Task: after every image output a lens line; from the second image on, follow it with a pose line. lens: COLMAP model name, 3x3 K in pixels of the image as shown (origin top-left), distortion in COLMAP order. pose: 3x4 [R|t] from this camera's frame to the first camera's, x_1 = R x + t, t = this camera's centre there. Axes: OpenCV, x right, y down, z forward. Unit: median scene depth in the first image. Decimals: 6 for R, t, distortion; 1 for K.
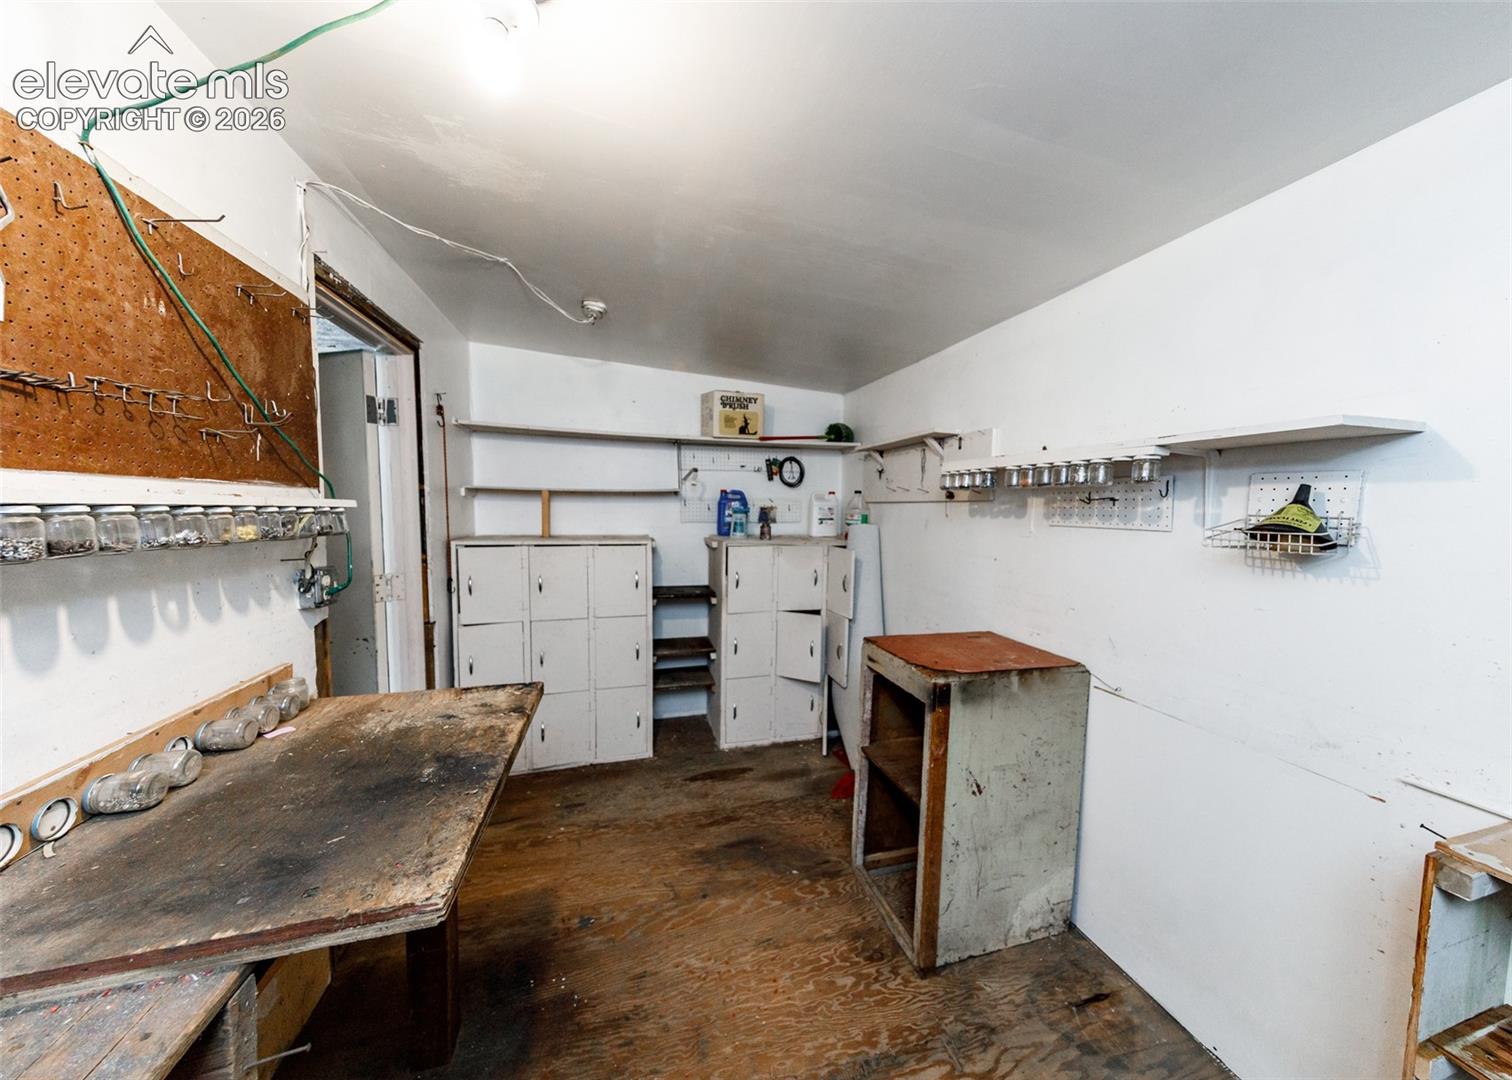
lens RADIAL K [[543.8, 0, 775.4], [0, 543.8, 542.0], [0, 0, 1]] dist [0.000972, 0.000073]
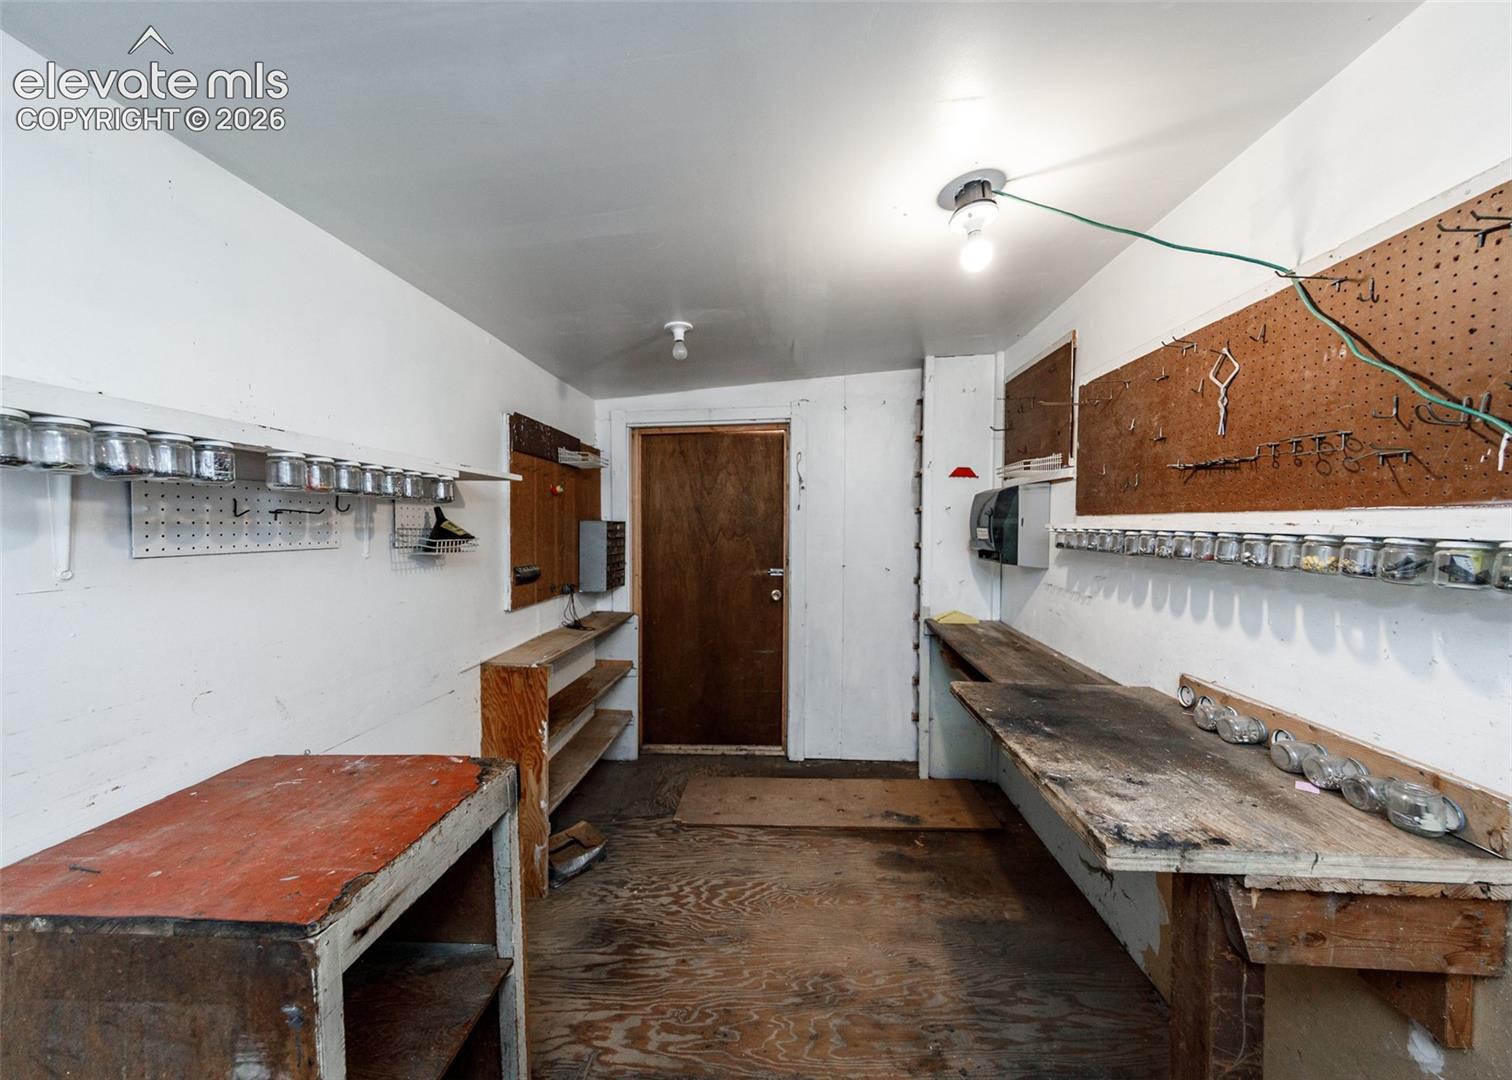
lens RADIAL K [[543.8, 0, 775.4], [0, 543.8, 542.0], [0, 0, 1]] dist [0.000972, 0.000073]
pose [[-0.952842, -0.023746, 0.302536, -0.348290], [0.006312, 0.995167, 0.097990, -0.148983], [-0.303401, 0.095279, -0.948087, 2.127517]]
